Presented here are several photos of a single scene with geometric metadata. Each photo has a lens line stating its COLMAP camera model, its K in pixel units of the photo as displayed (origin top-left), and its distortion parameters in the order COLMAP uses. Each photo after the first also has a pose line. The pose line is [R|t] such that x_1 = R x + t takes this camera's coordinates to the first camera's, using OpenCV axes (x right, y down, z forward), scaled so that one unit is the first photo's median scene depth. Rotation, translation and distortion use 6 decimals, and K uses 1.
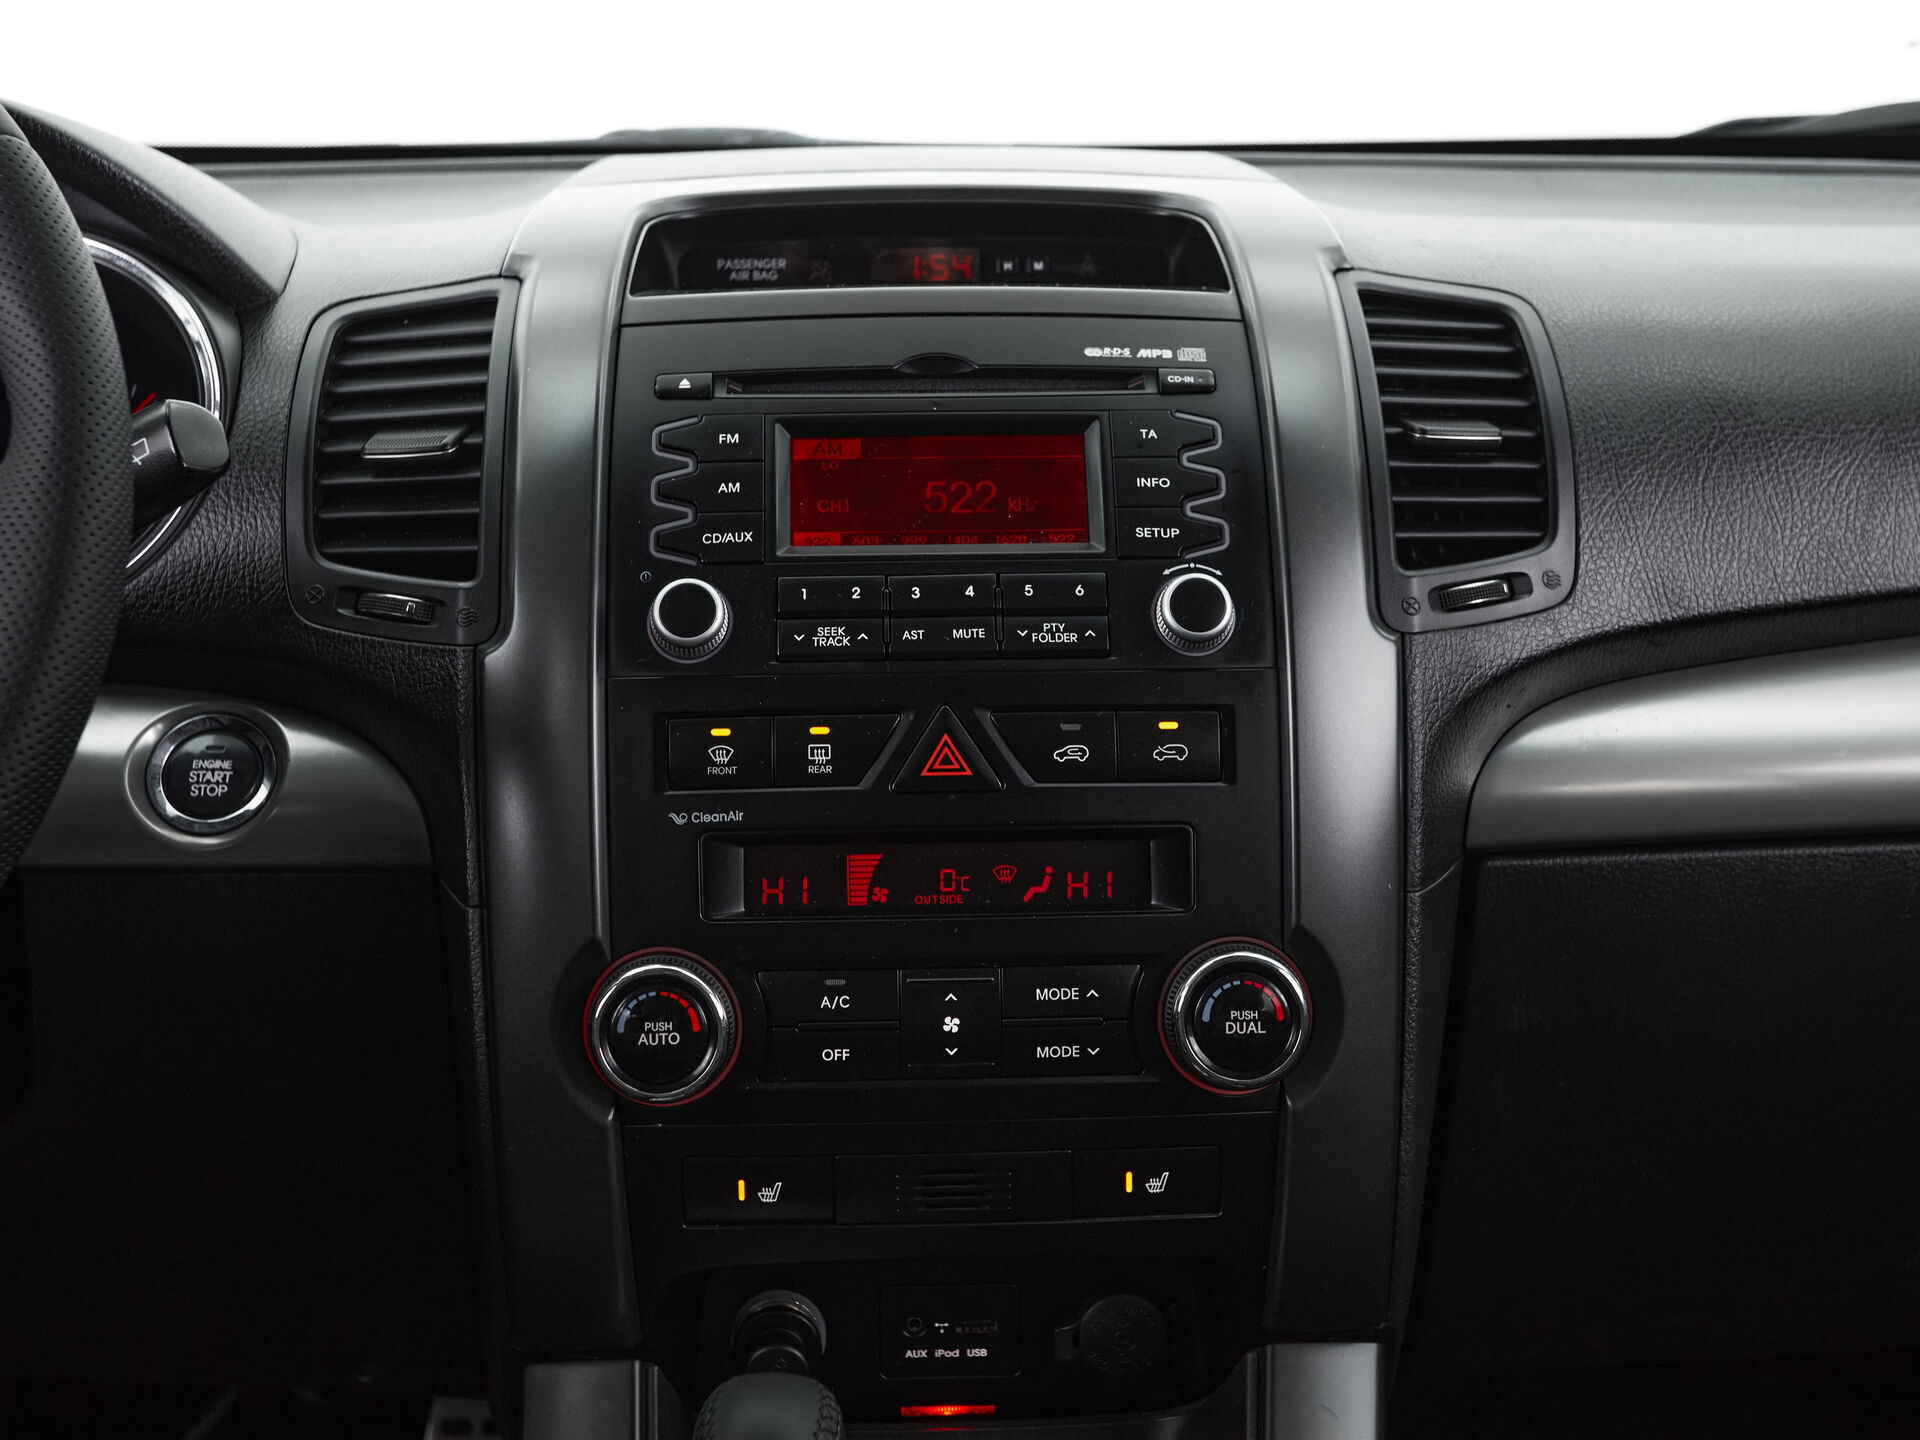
lens RADIAL K [[2635.5, 0, 961.9], [0, 2635.5, 646.4], [0, 0, 1]] dist [0.022264, 0.048776]
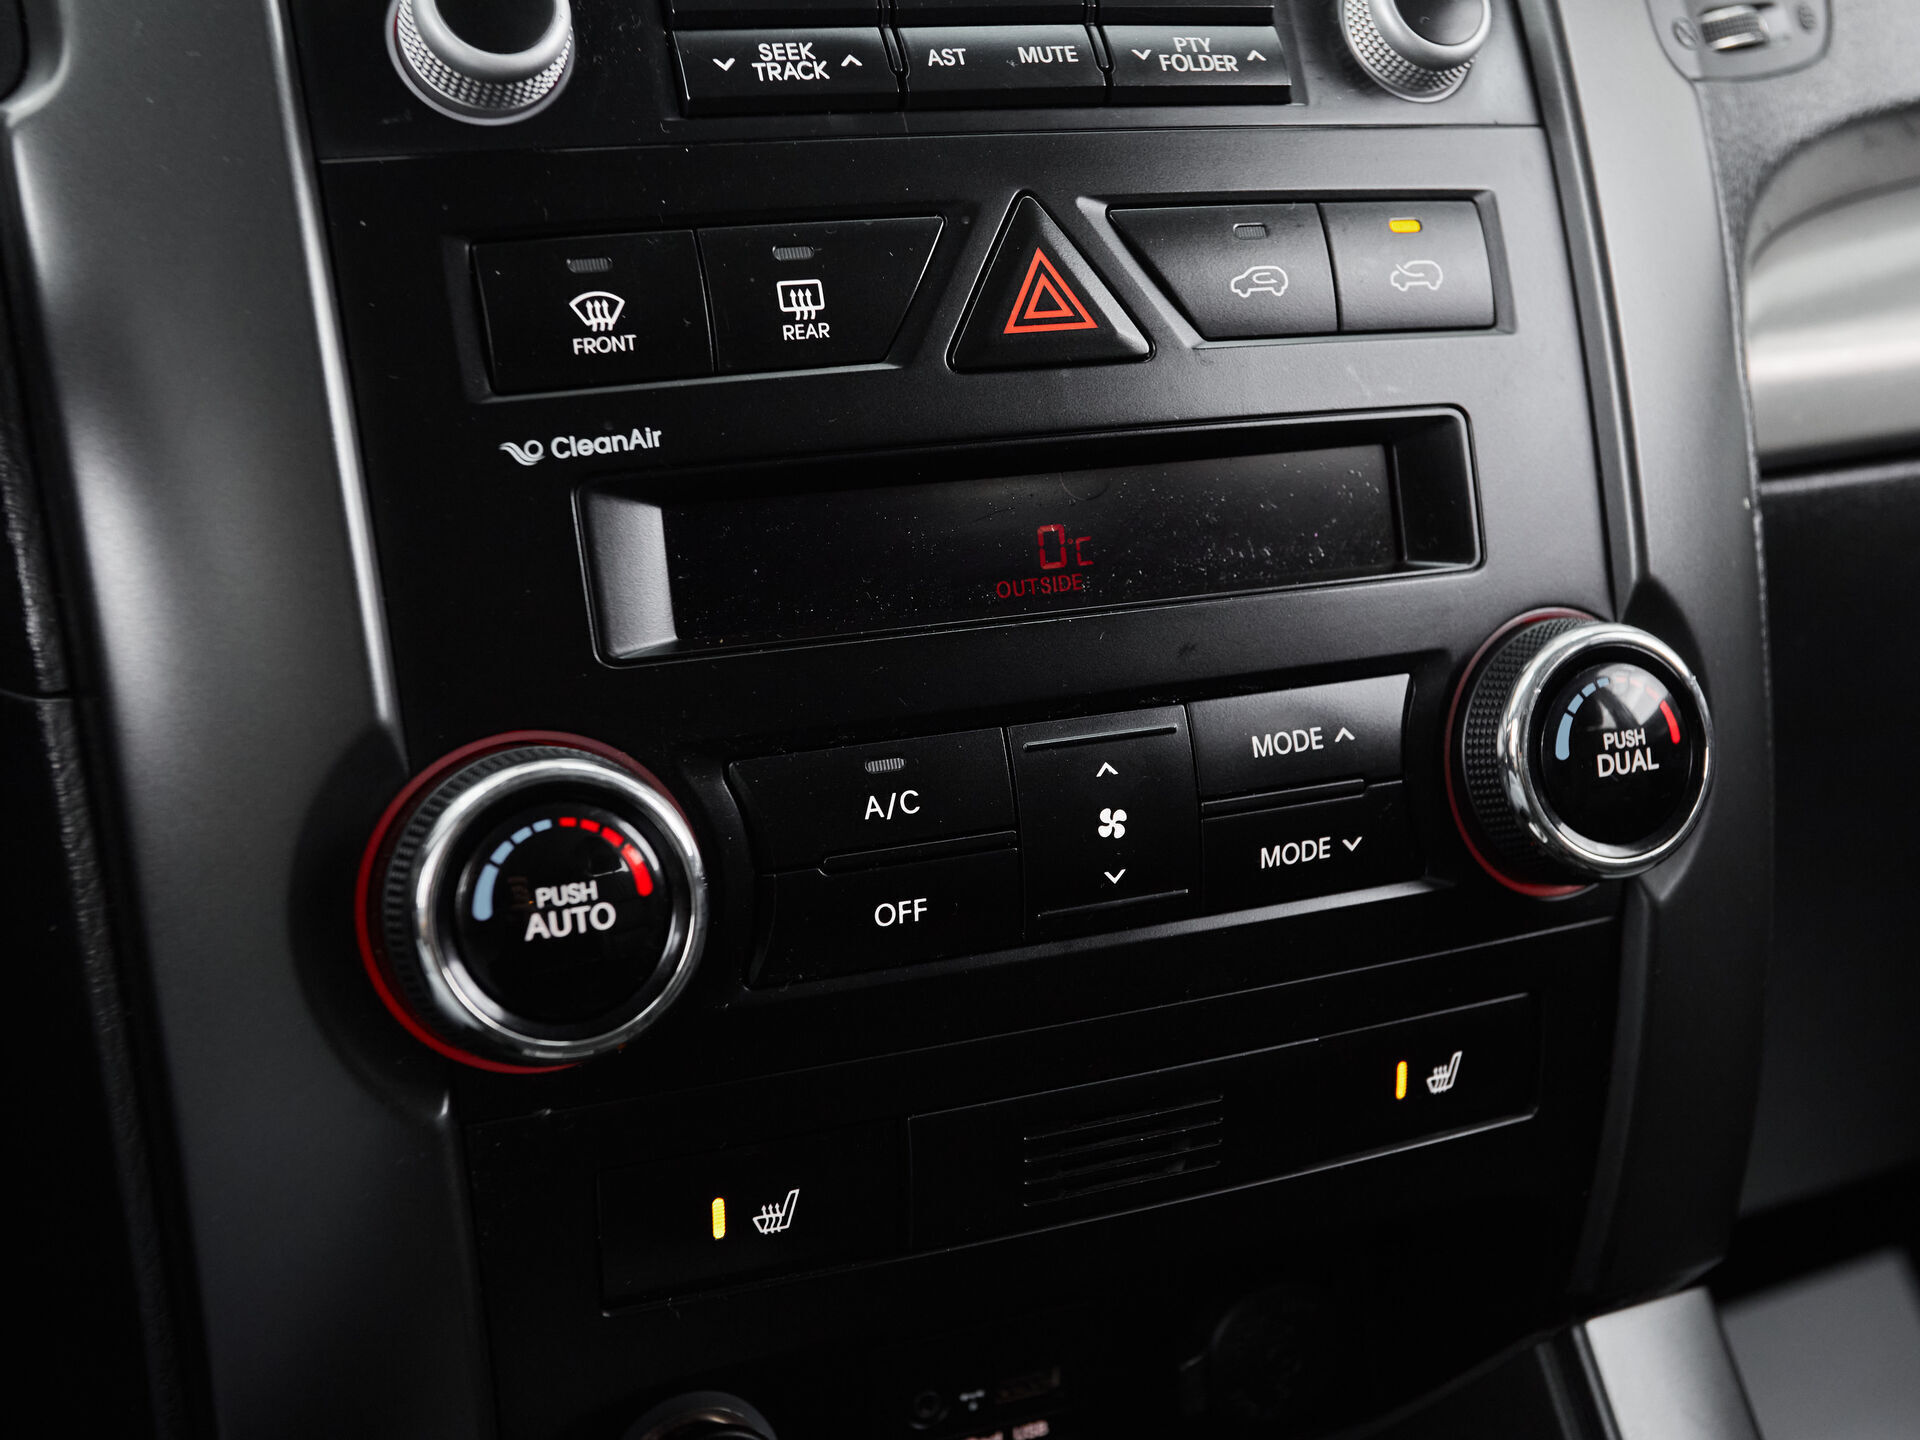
lens RADIAL K [[2455.6, 0, 960.0], [0, 2455.6, 720.0], [0, 0, 1]] dist [0.013396, 0.020328]
pose [[0.931751, -0.101379, 0.348658, -0.186005], [0.085371, 0.994479, 0.061019, 0.089709], [-0.352919, -0.027089, 0.935262, 0.553857]]
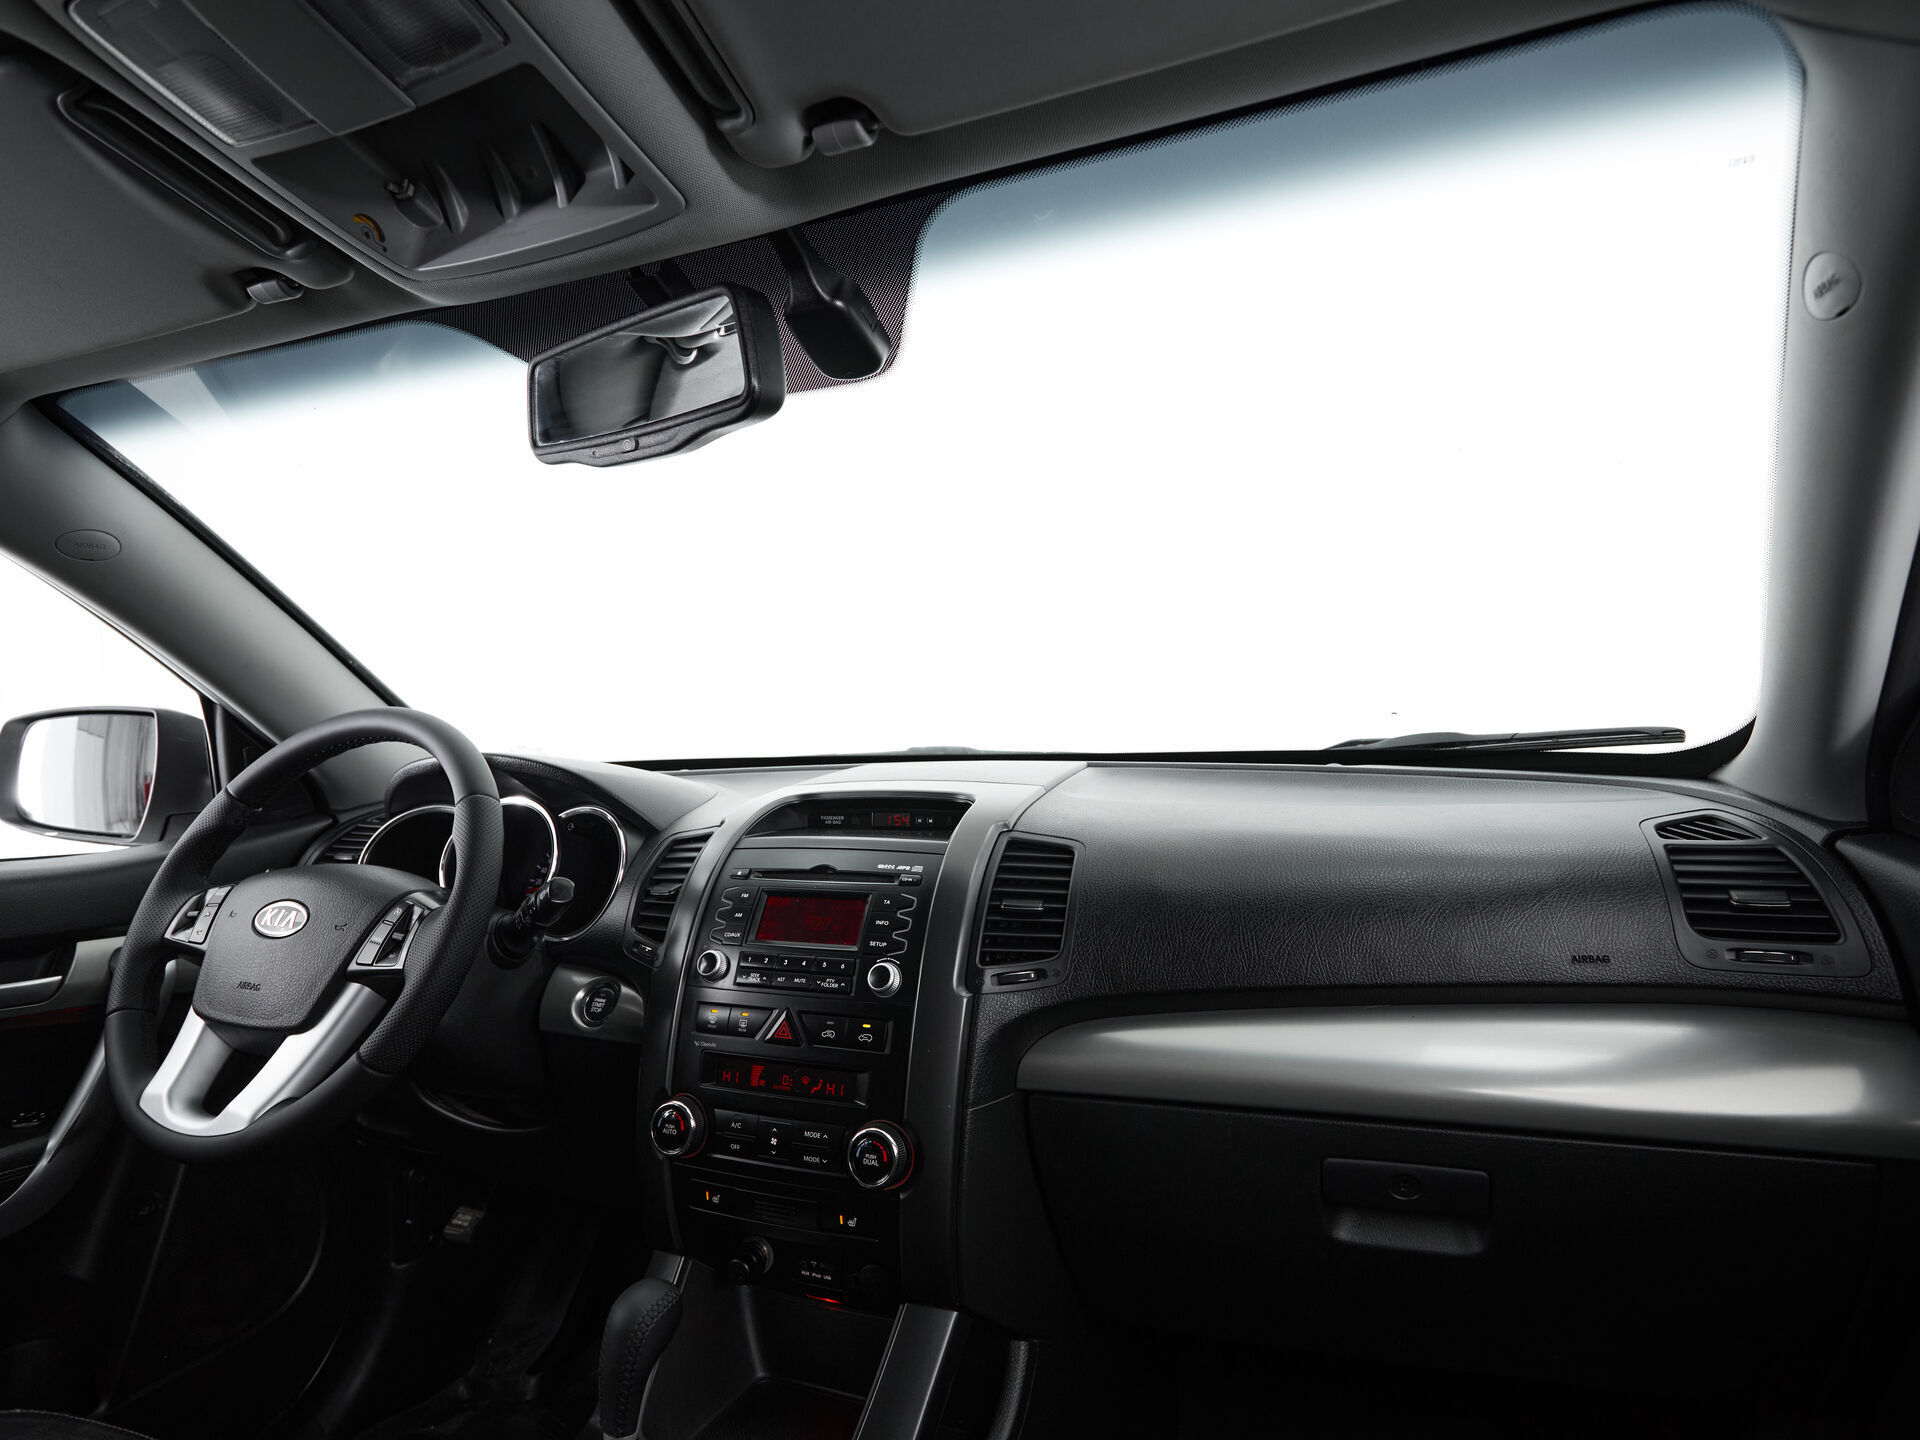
lens RADIAL K [[1005.7, 0, 960.0], [0, 1005.7, 720.0], [0, 0, 1]] dist [0.001040, 0.000344]
pose [[0.913776, -0.018237, -0.405810, 0.535219], [-0.047208, 0.987455, -0.150676, -0.112732], [0.403467, 0.156842, 0.901452, 0.141042]]
